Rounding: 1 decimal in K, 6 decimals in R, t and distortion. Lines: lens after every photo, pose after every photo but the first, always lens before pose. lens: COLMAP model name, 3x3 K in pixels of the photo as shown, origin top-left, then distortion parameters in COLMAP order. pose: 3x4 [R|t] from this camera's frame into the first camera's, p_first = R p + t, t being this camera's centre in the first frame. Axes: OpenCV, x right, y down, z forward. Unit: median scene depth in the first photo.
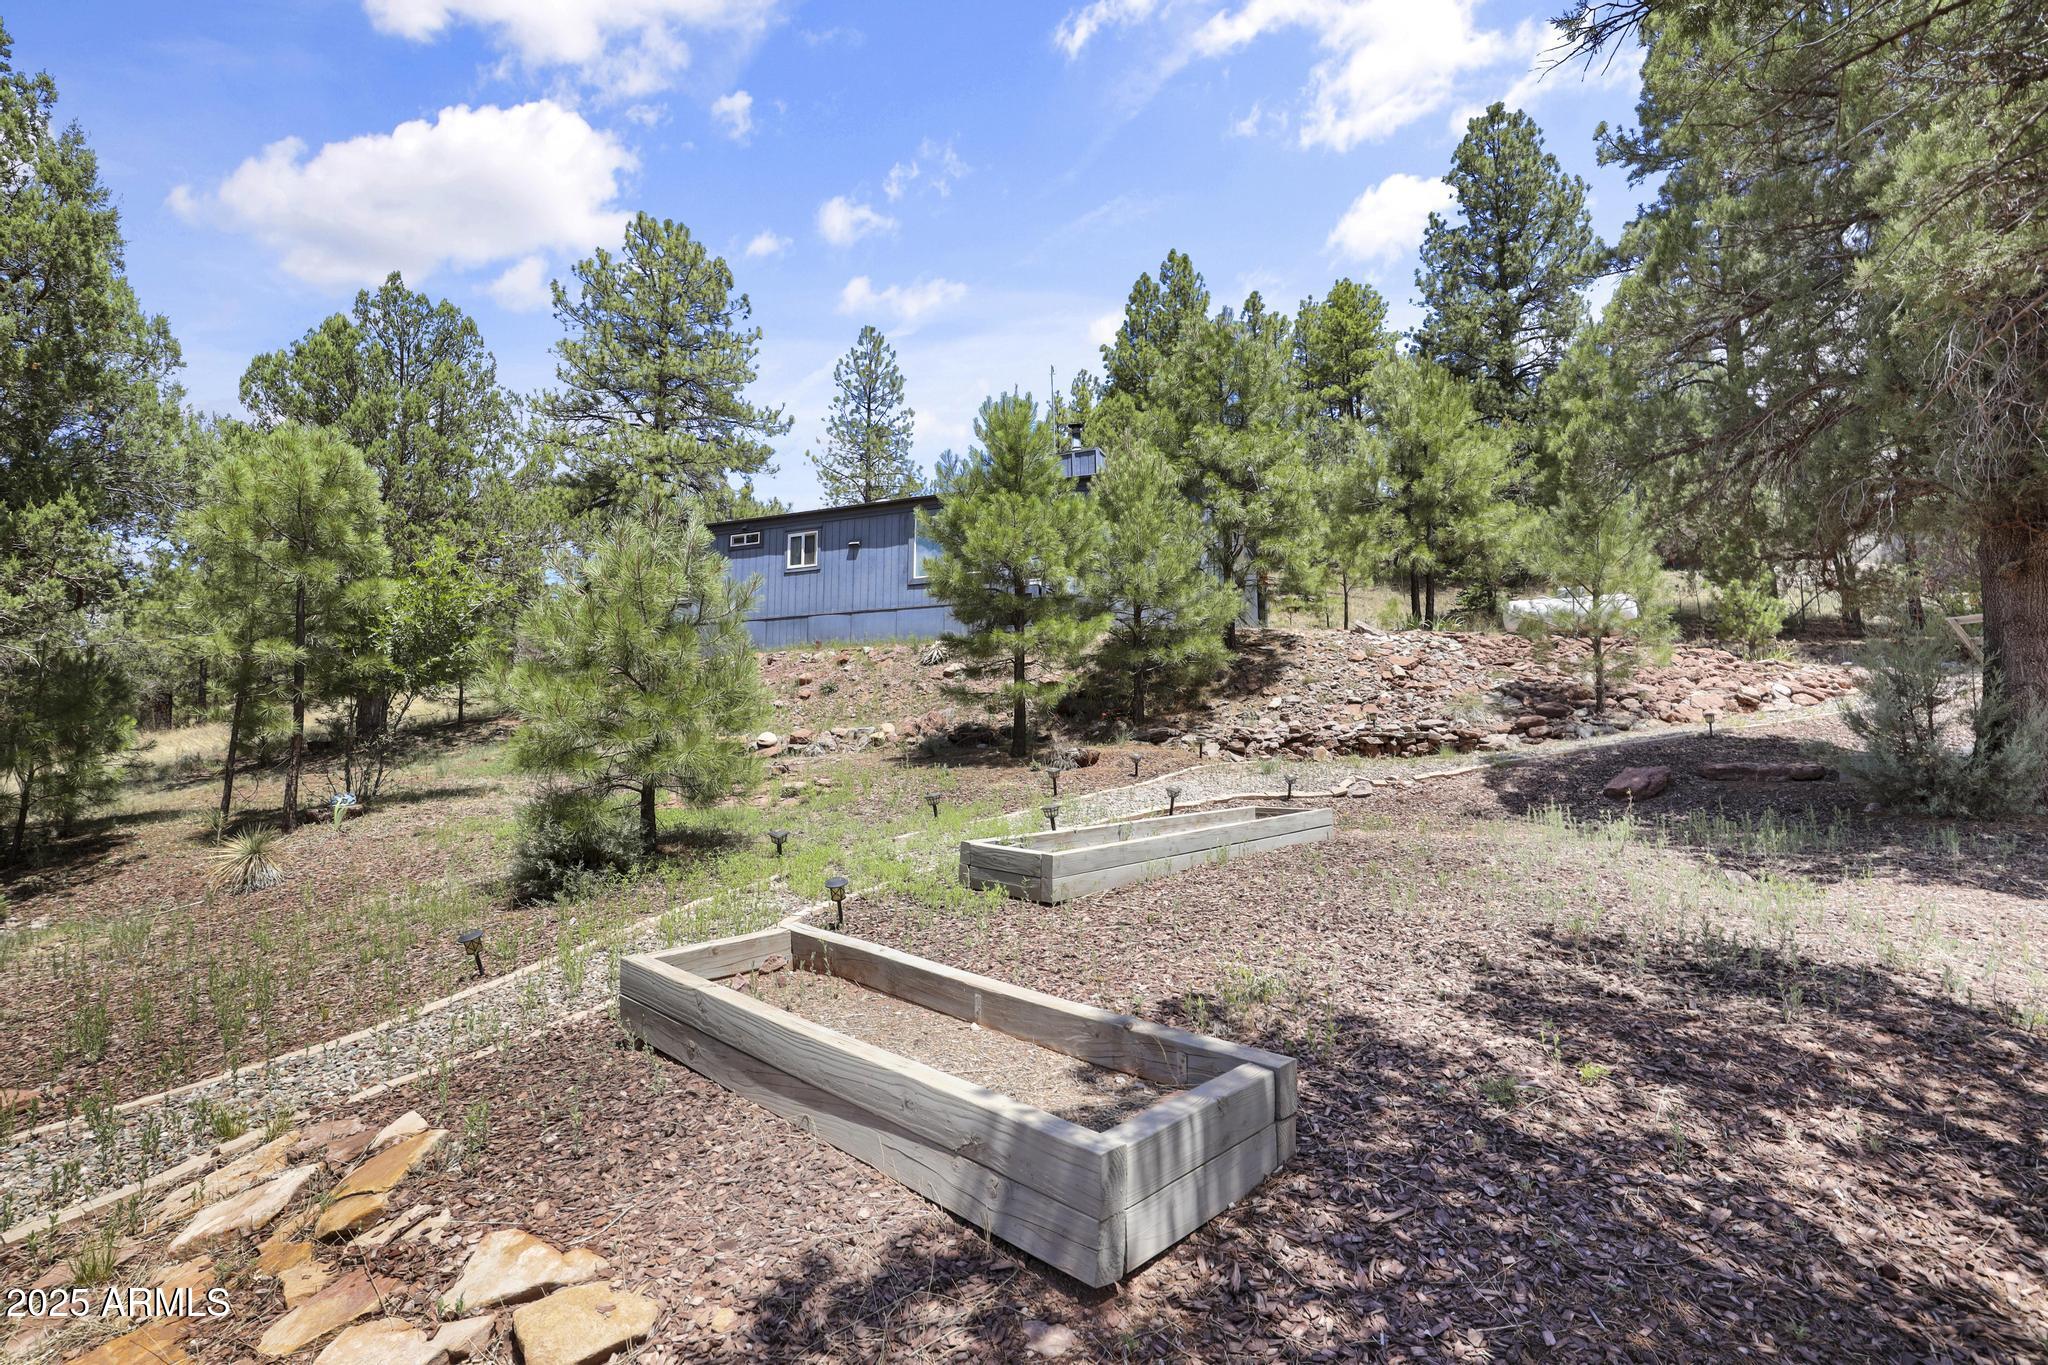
lens RADIAL K [[1001.5, 0, 1026.9], [0, 1001.5, 690.5], [0, 0, 1]] dist [-0.030493, 0.000378]
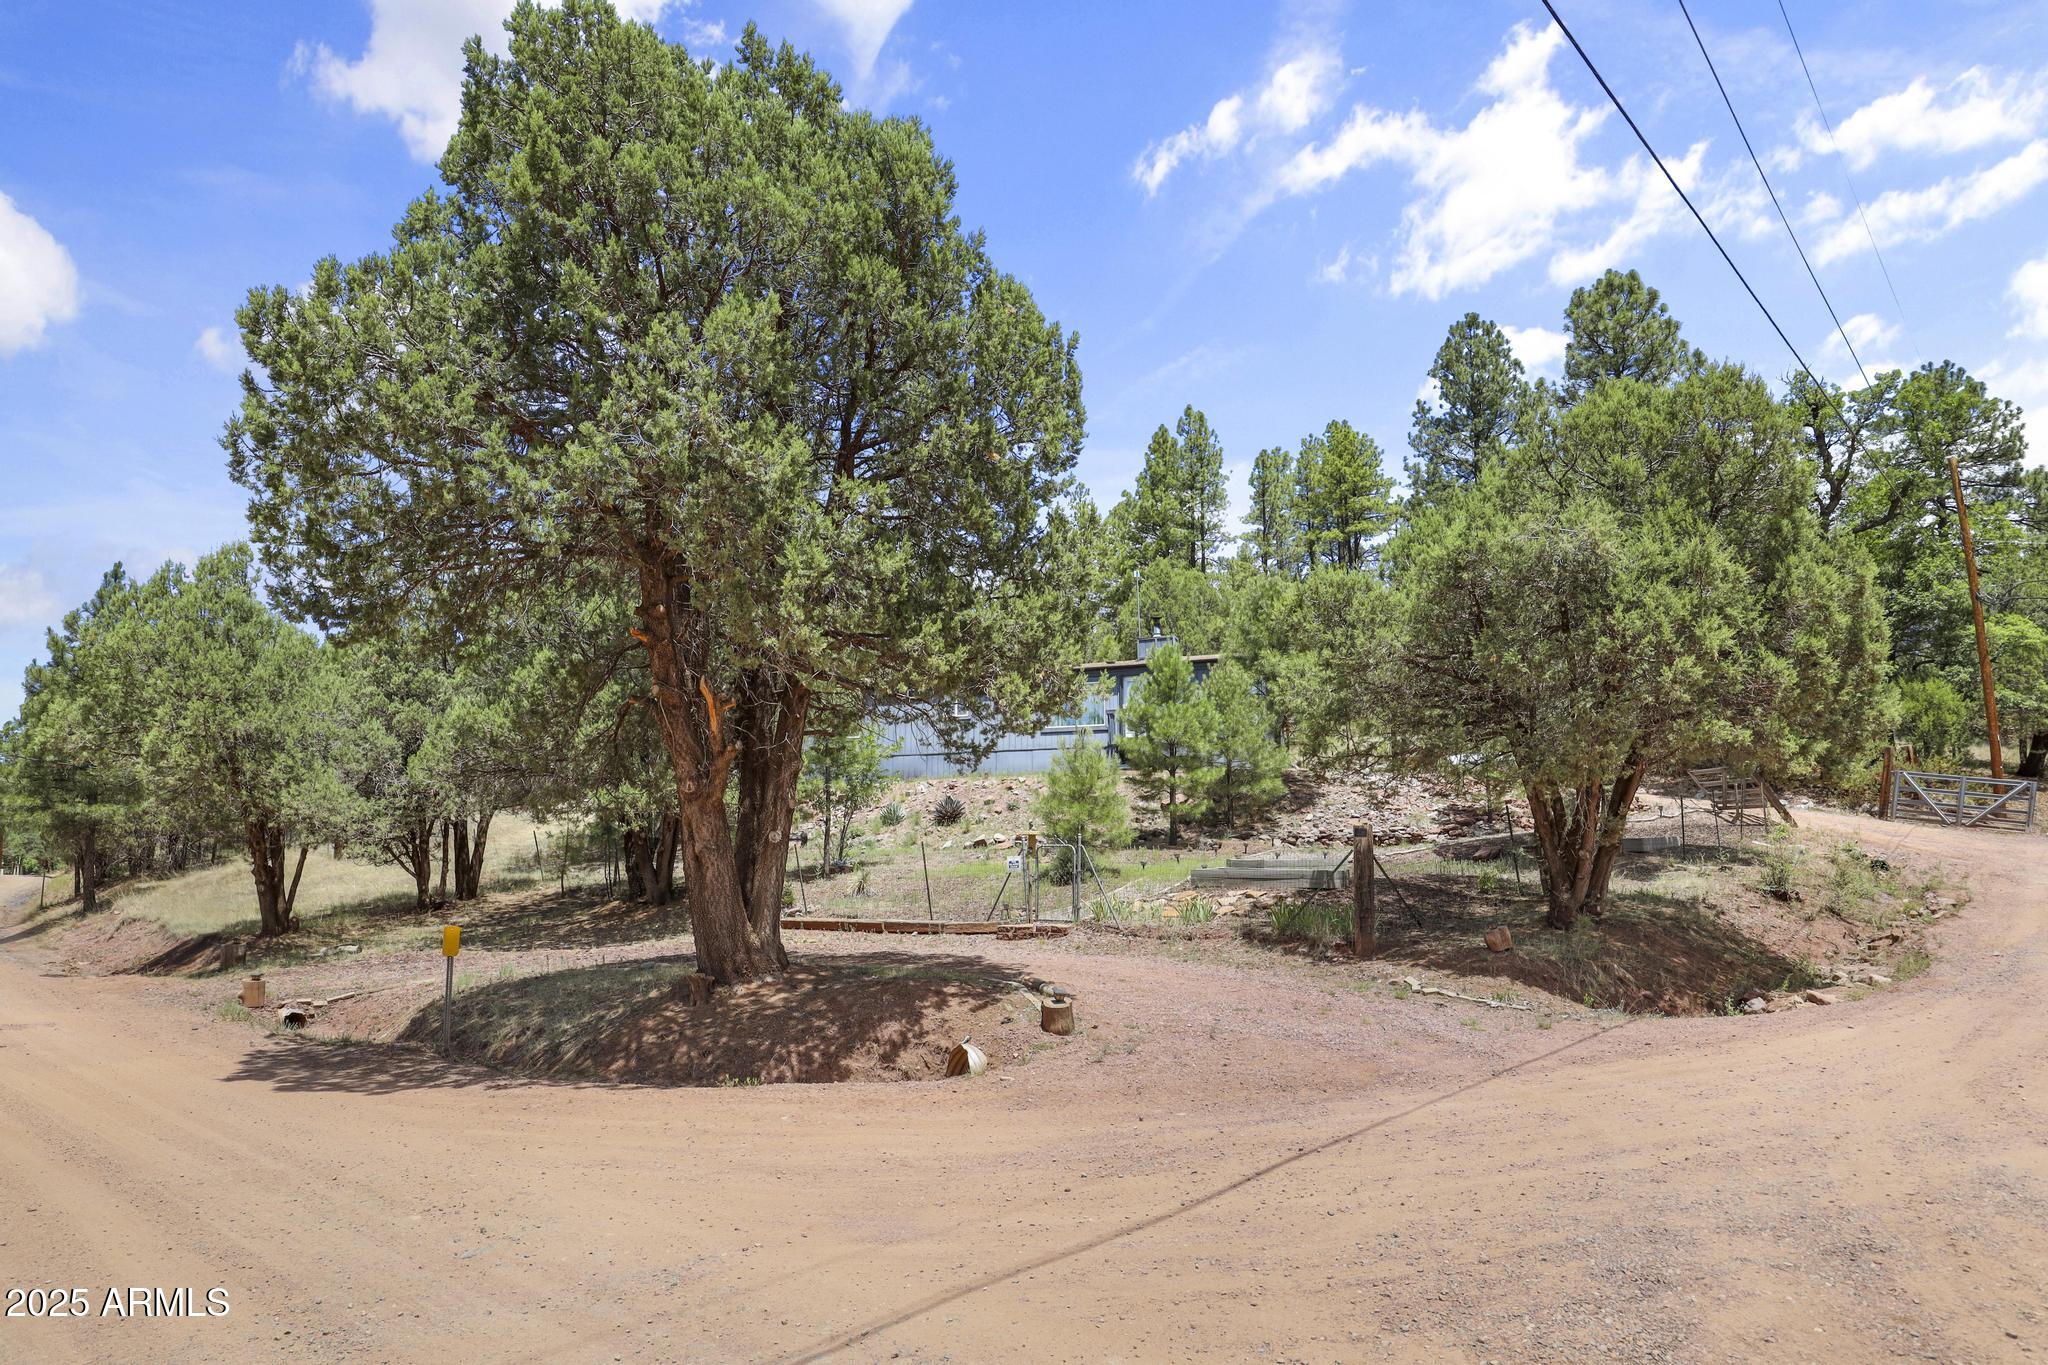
lens RADIAL K [[1138.7, 0, 1025.6], [0, 1138.7, 757.1], [0, 0, 1]] dist [-0.029826, 0.001154]
pose [[0.999245, 0.011389, 0.037157, -0.286688], [-0.009742, 0.998974, -0.044218, 0.000539], [-0.037623, 0.043823, 0.998331, -0.856554]]
